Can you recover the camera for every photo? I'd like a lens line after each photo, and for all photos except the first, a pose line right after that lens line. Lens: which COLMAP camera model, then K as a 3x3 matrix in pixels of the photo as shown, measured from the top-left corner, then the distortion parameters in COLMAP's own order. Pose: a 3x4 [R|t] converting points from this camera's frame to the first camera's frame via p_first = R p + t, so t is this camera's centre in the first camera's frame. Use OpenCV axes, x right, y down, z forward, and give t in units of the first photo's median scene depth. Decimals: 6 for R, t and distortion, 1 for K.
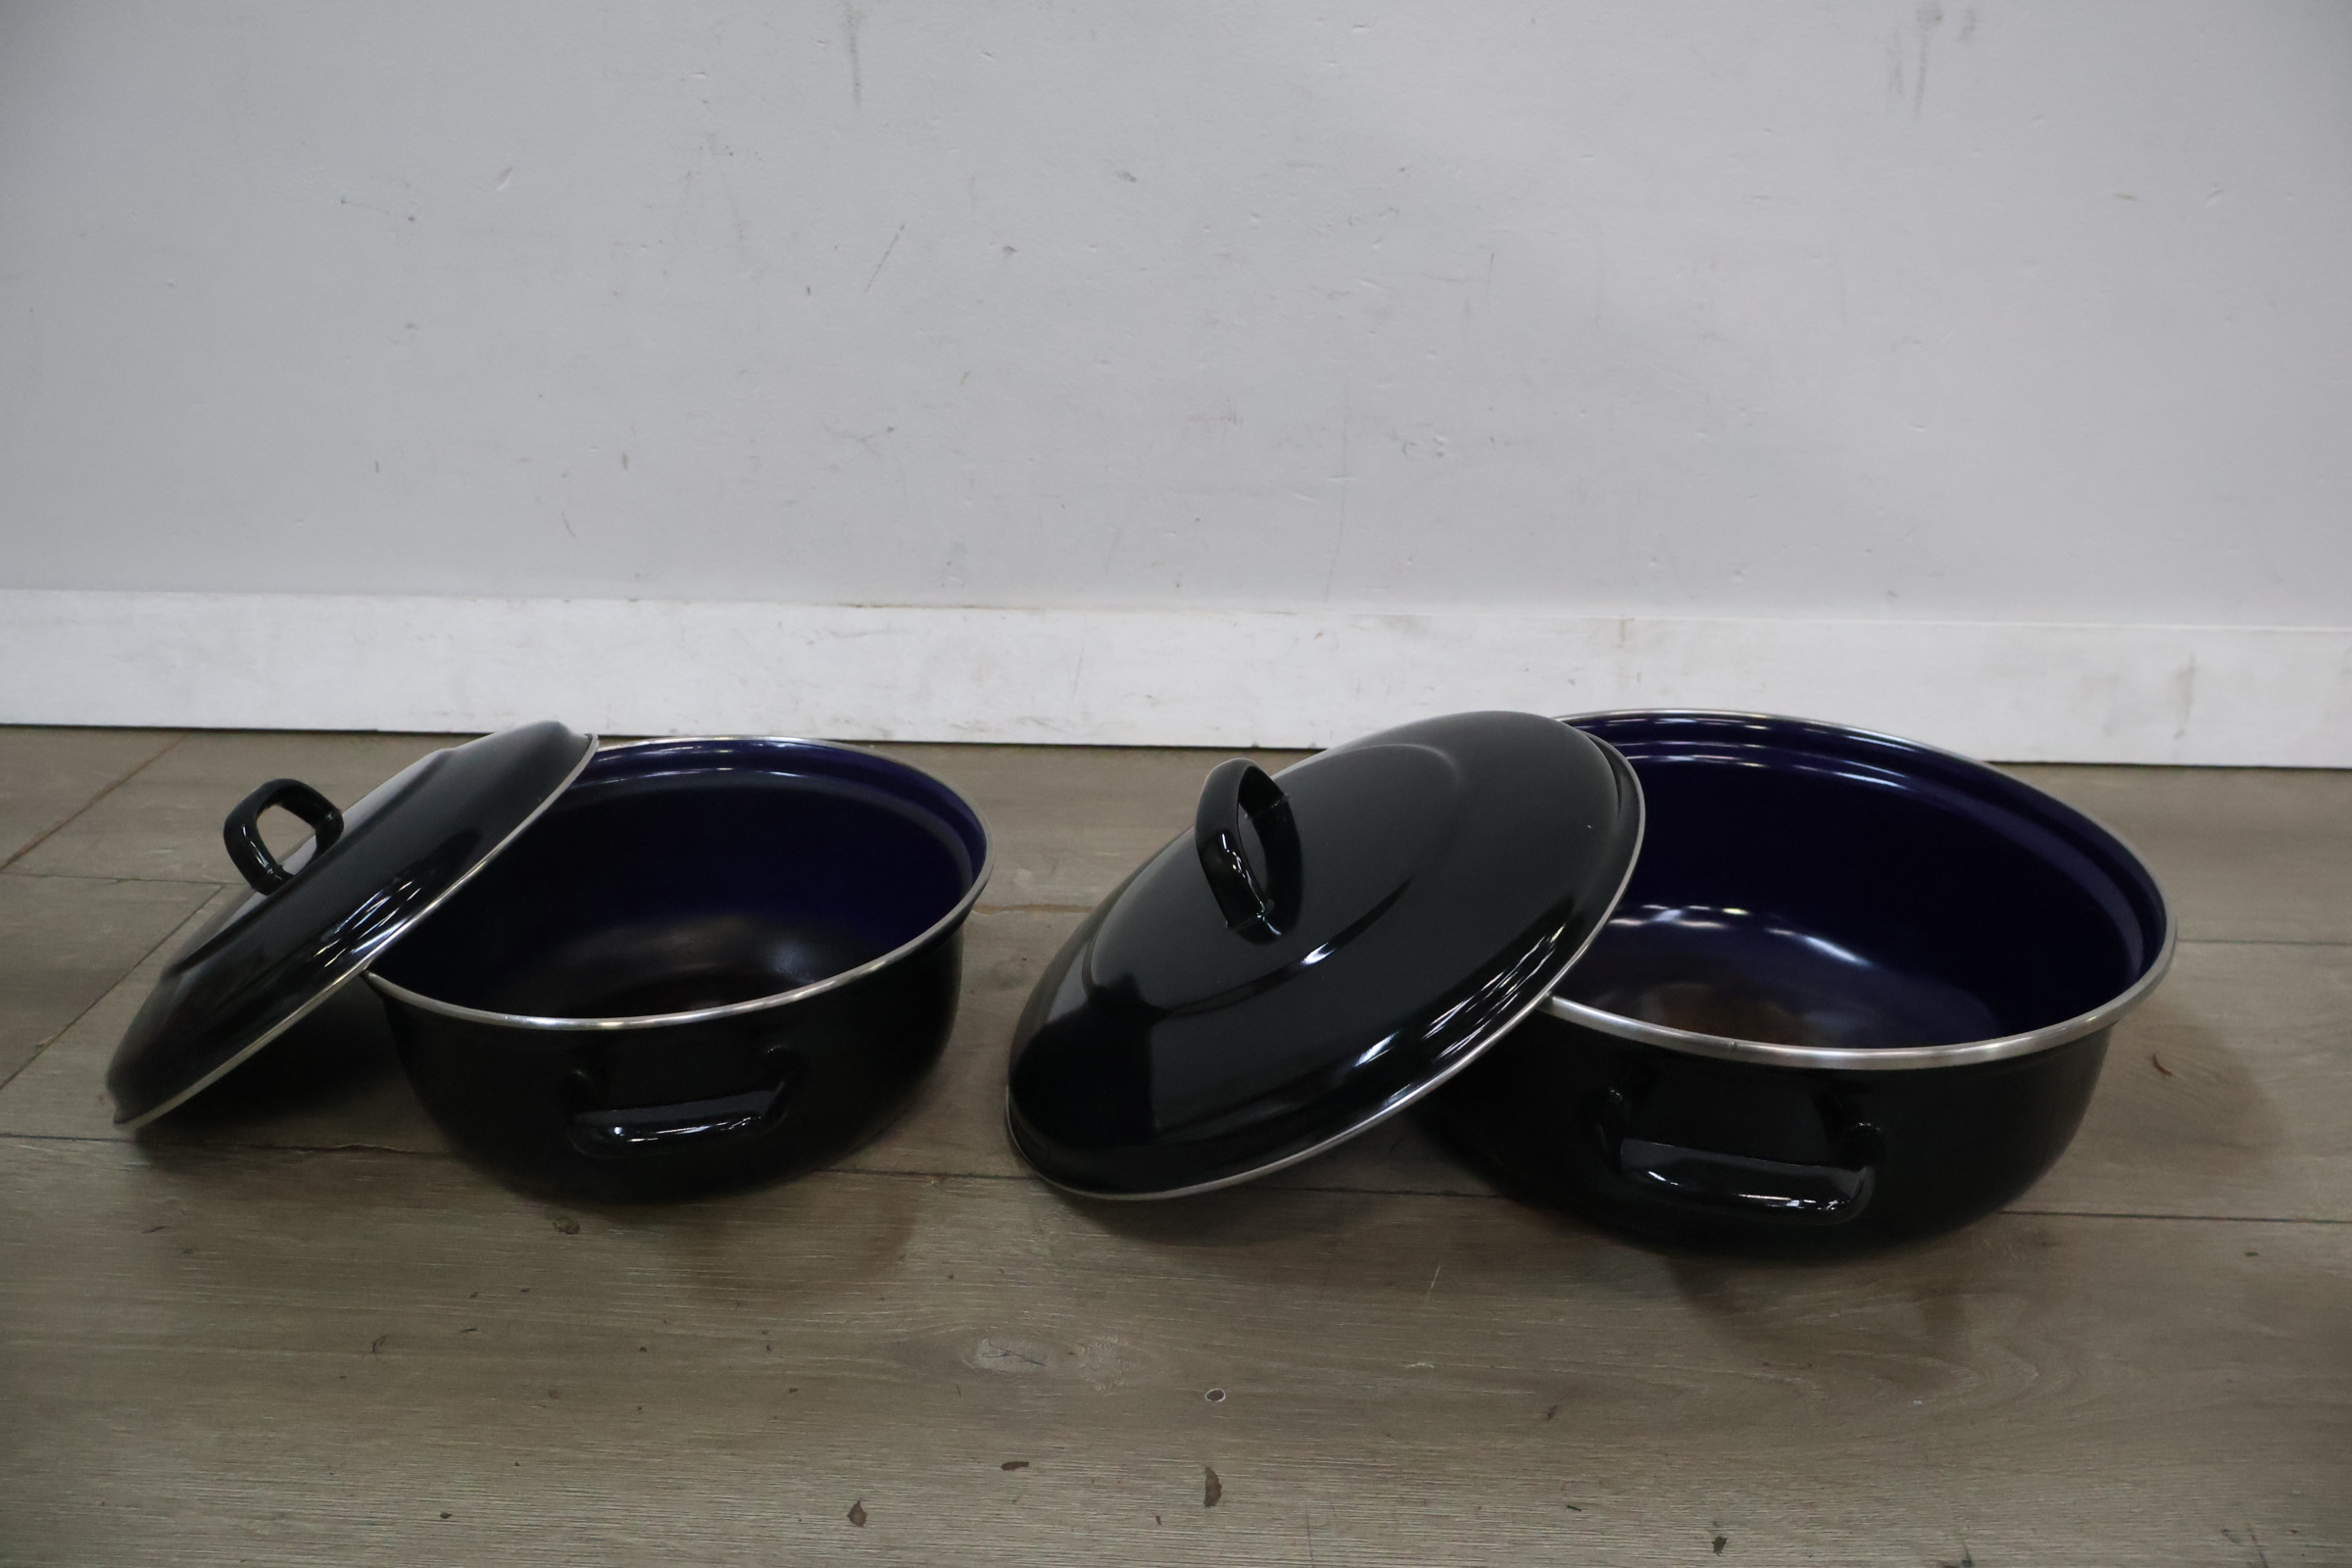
lens RADIAL K [[1928.1, 0, 1182.3], [0, 1928.1, 794.6], [0, 0, 1]] dist [-0.000602, -0.002858]
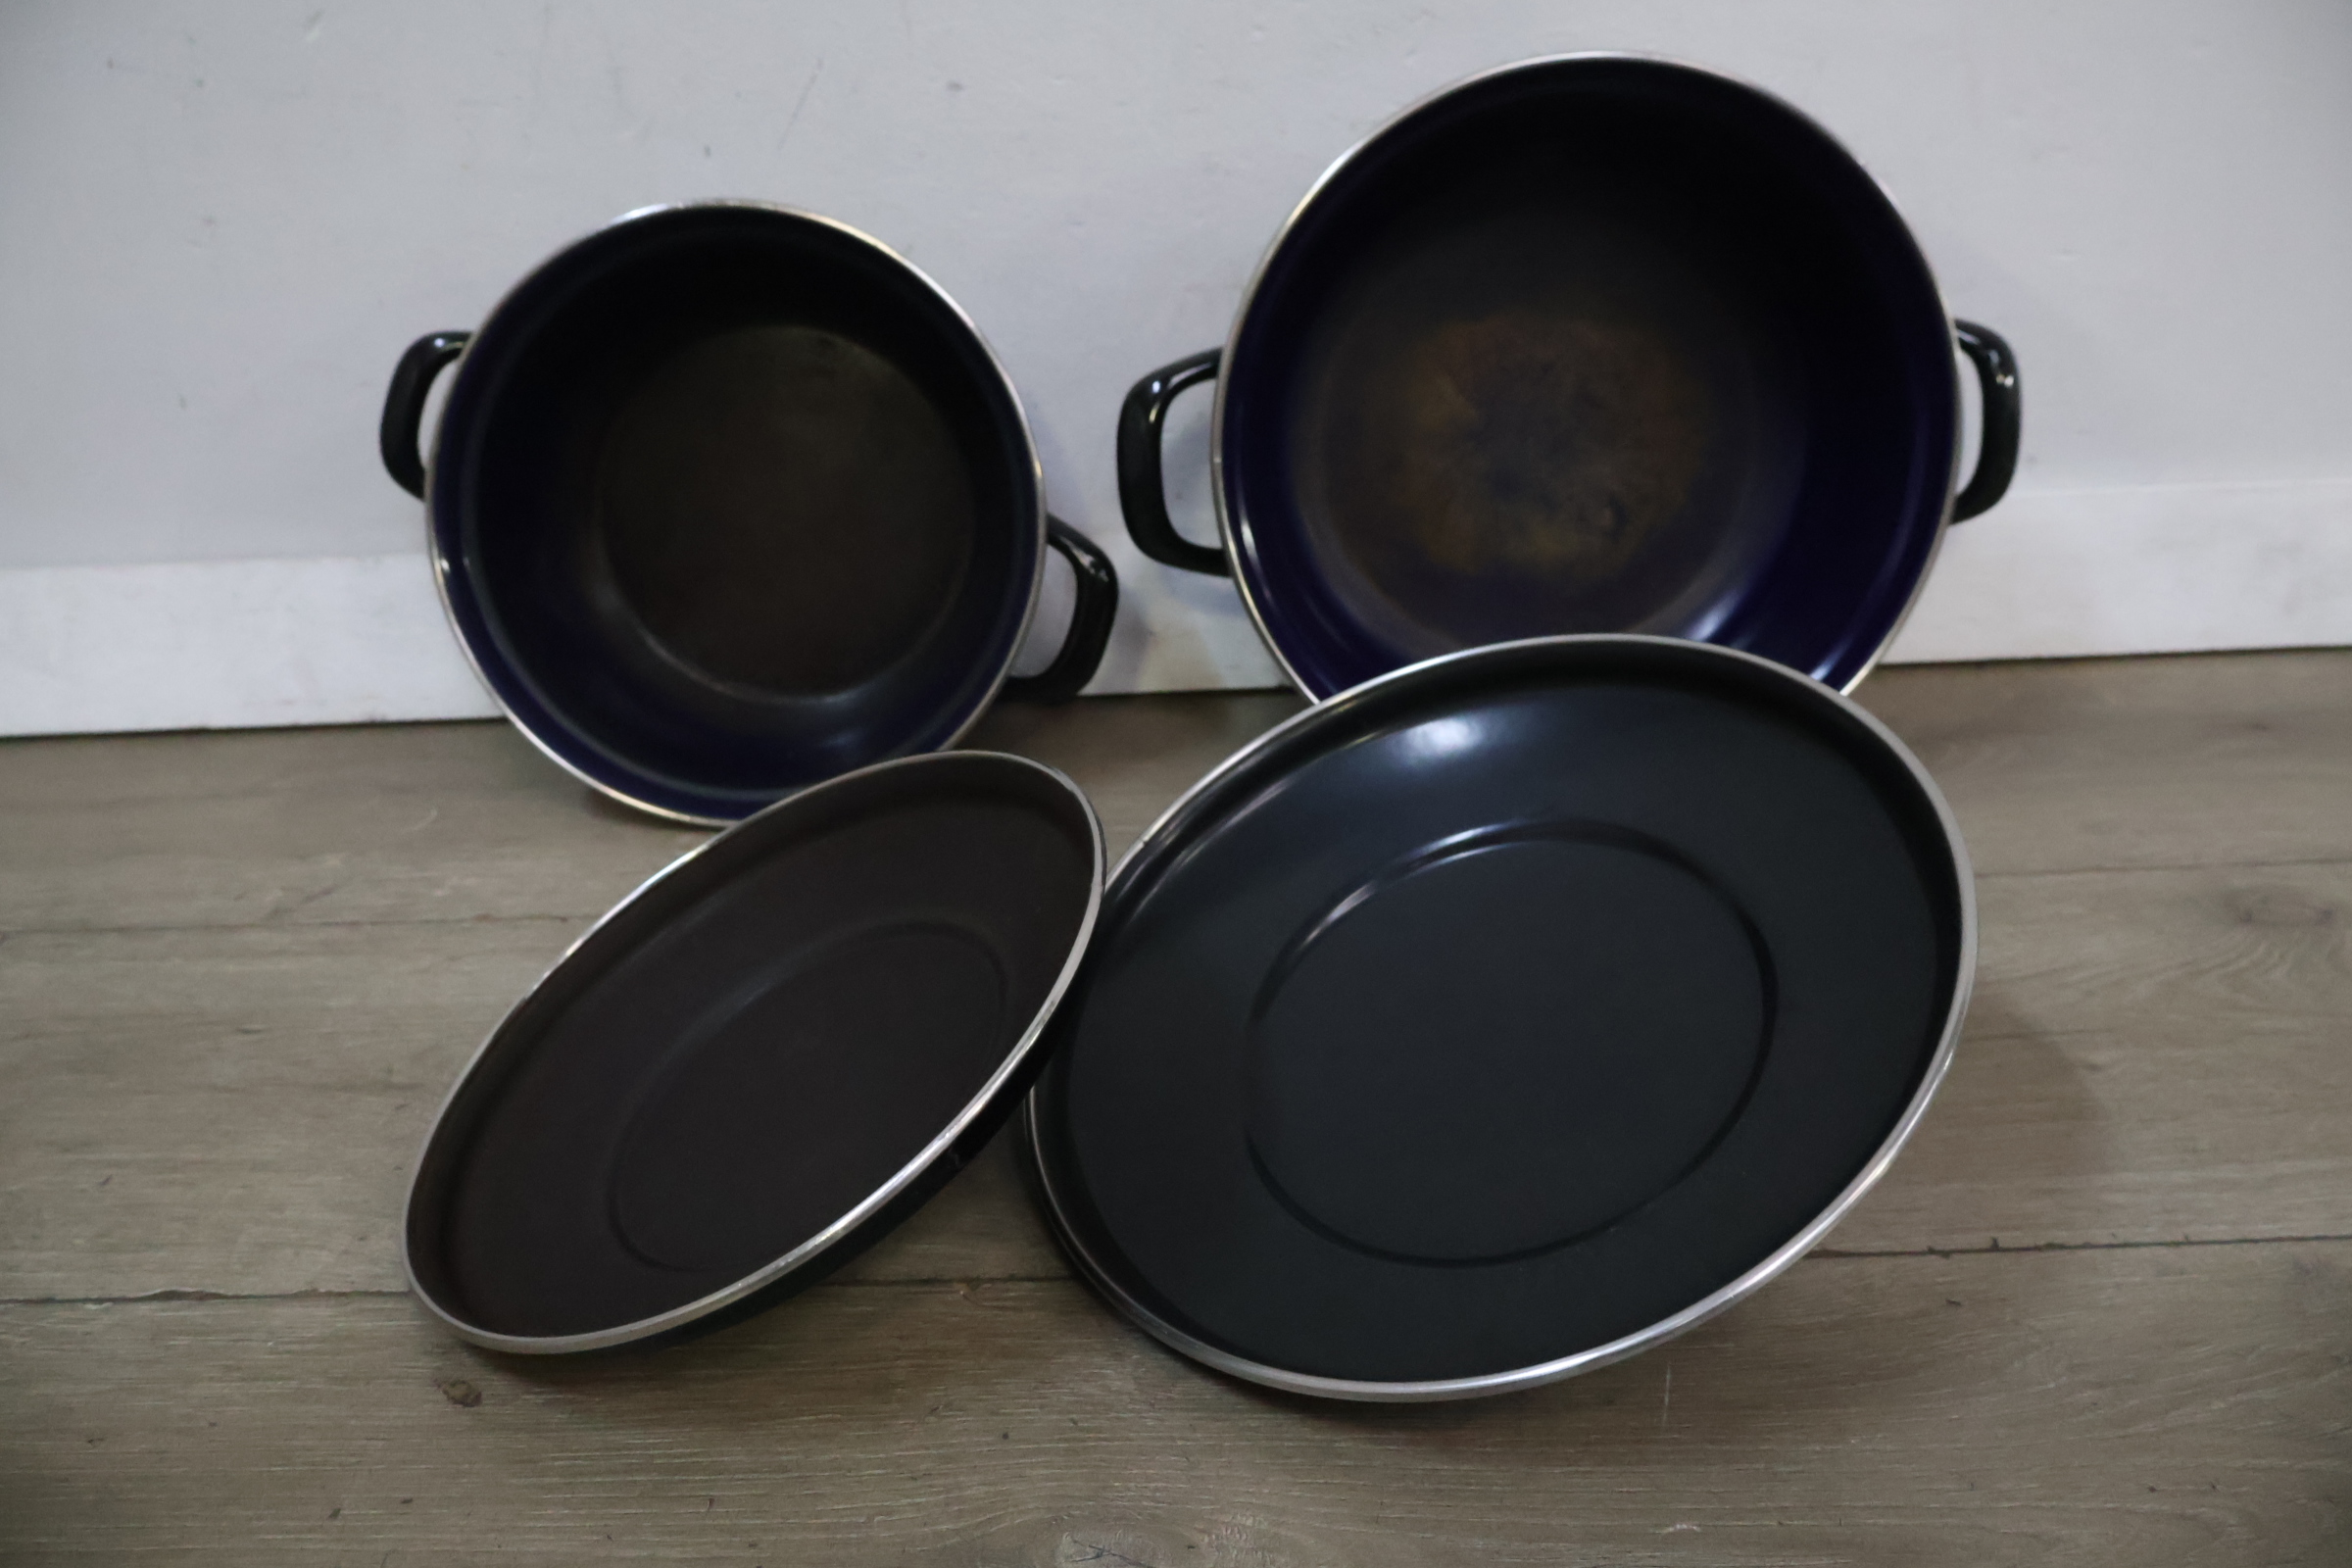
lens RADIAL K [[1928.1, 0, 1179.1], [0, 1928.1, 774.8], [0, 0, 1]] dist [-0.000602, -0.002858]
pose [[0.997402, -0.059731, 0.040274, -0.072318], [0.059088, 0.998109, 0.016955, -0.005300], [-0.041211, -0.014532, 0.999045, 0.292454]]
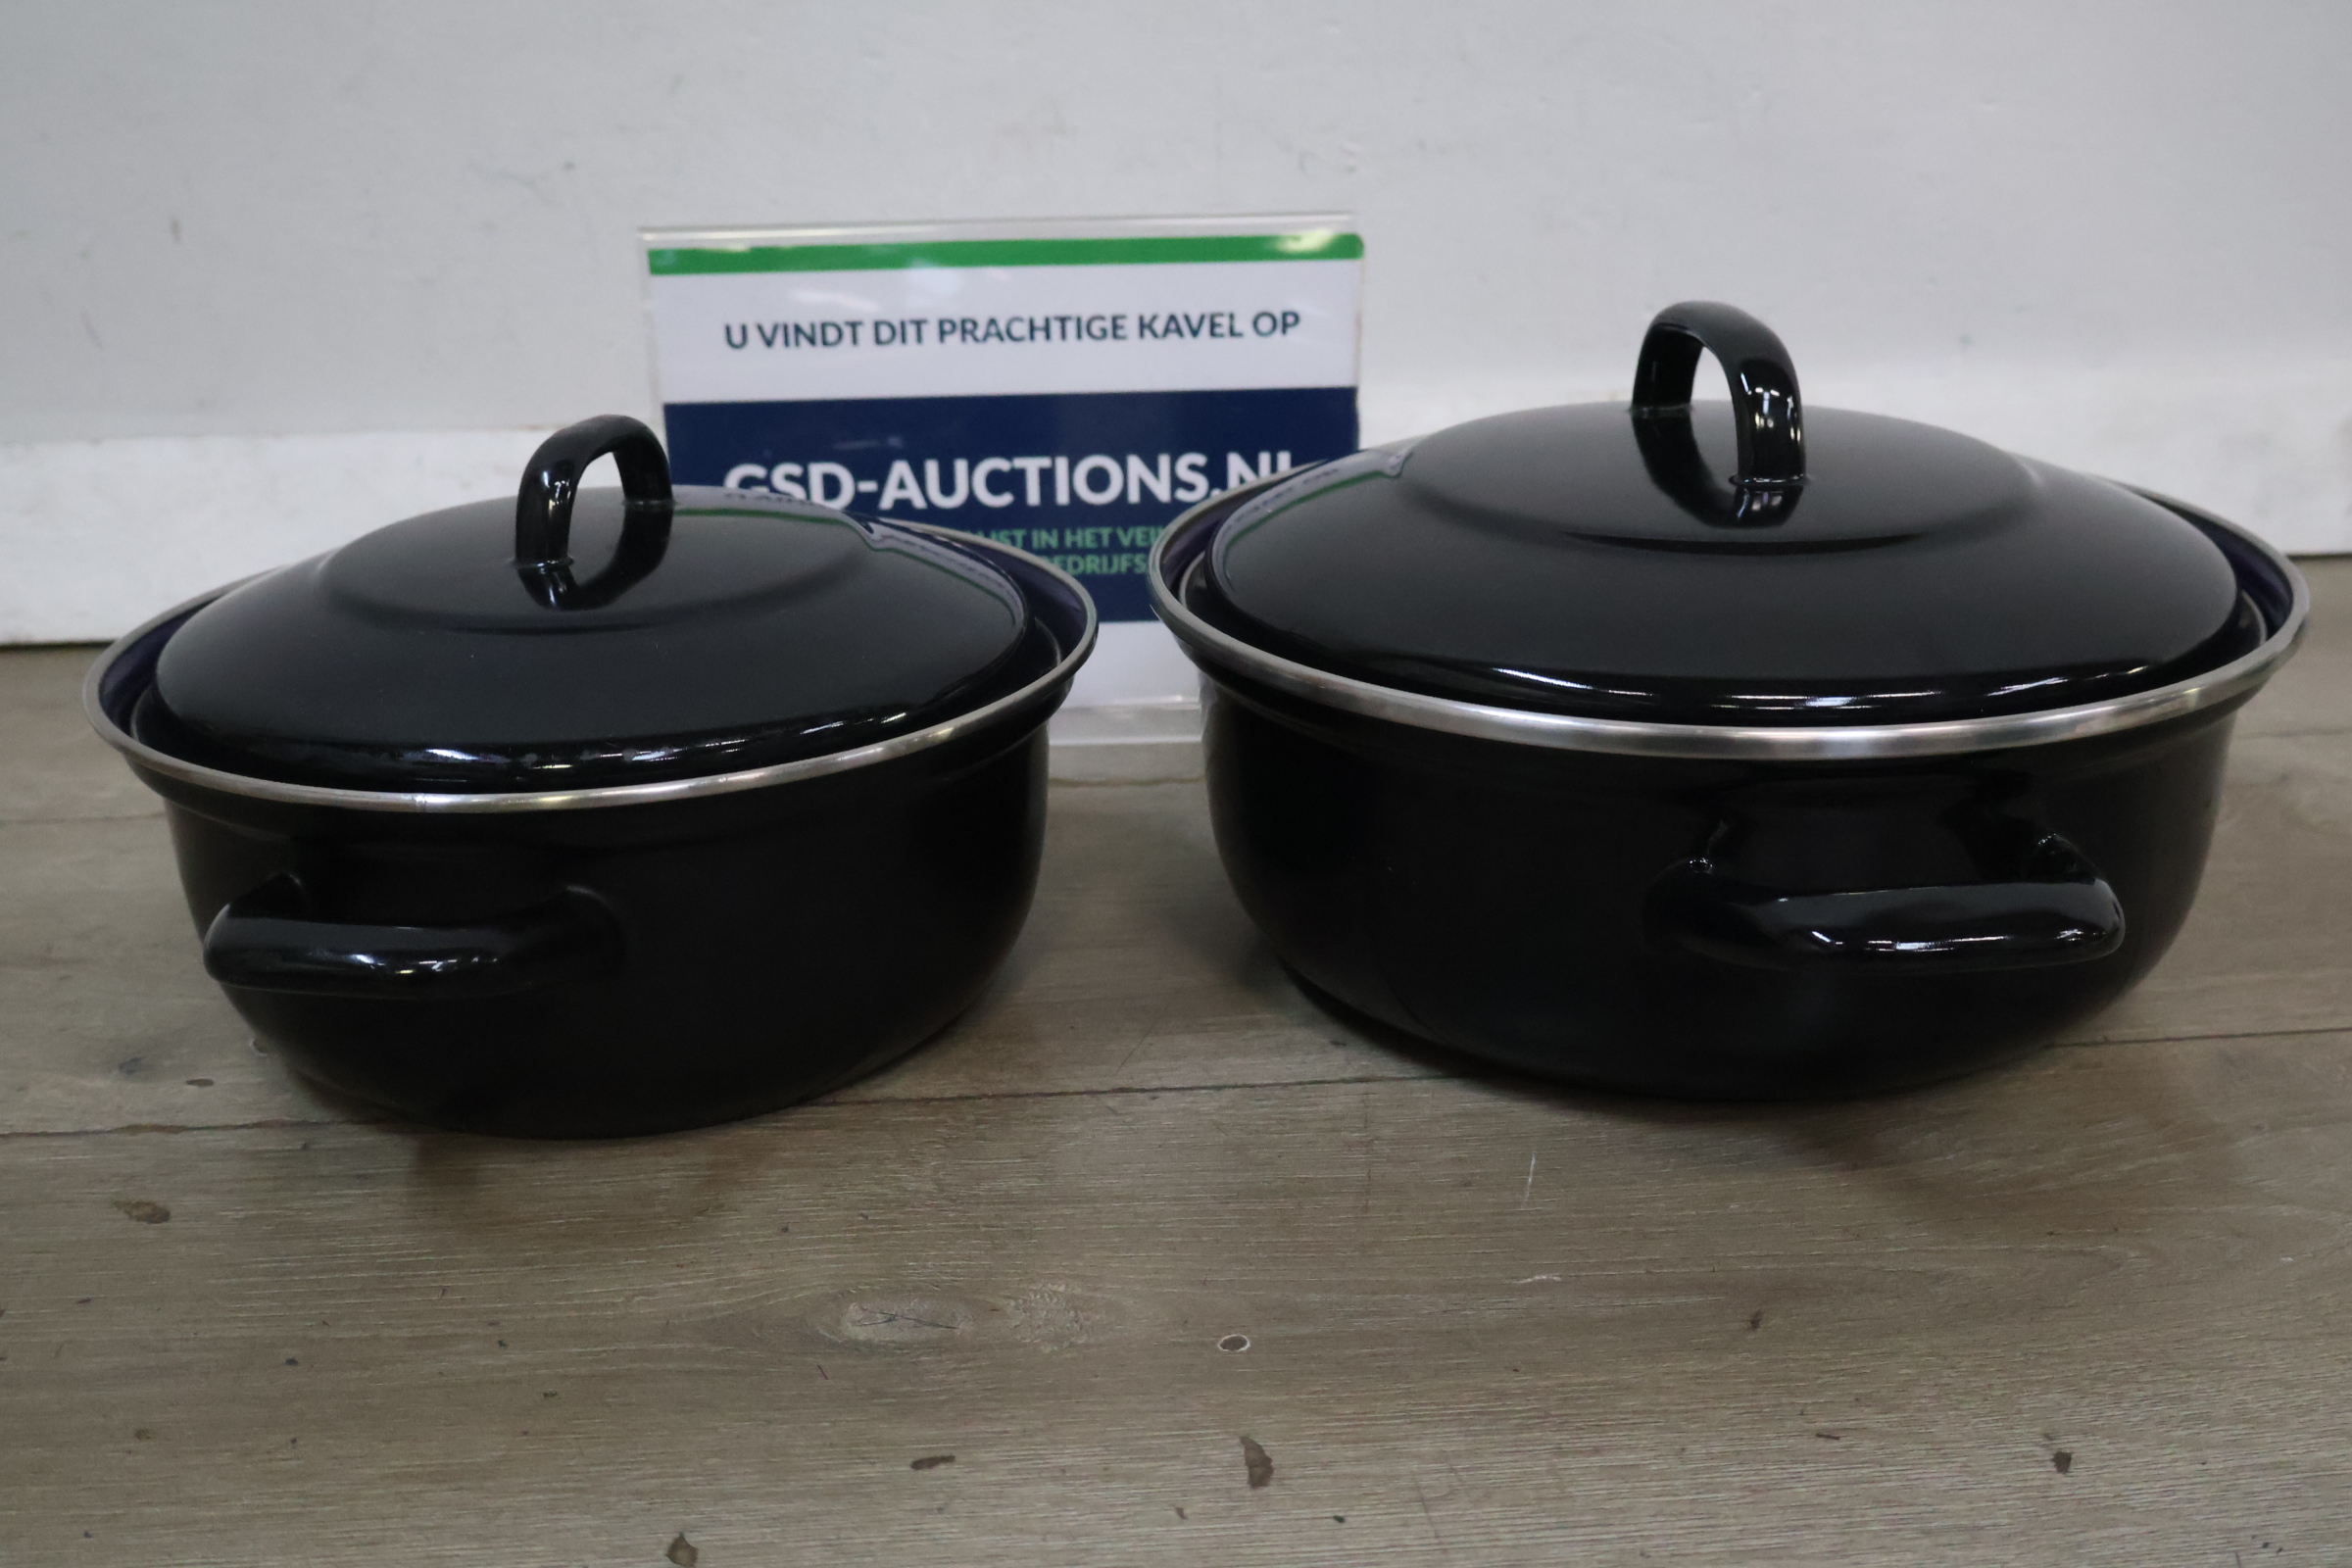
lens RADIAL K [[2473.8, 0, 1177.0], [0, 2473.8, 769.6], [0, 0, 1]] dist [0.000580, 0.000000]
pose [[0.992020, -0.060903, 0.110393, -0.075749], [0.068658, 0.995329, -0.067863, 0.170989], [-0.105744, 0.074901, 0.991568, 0.177615]]
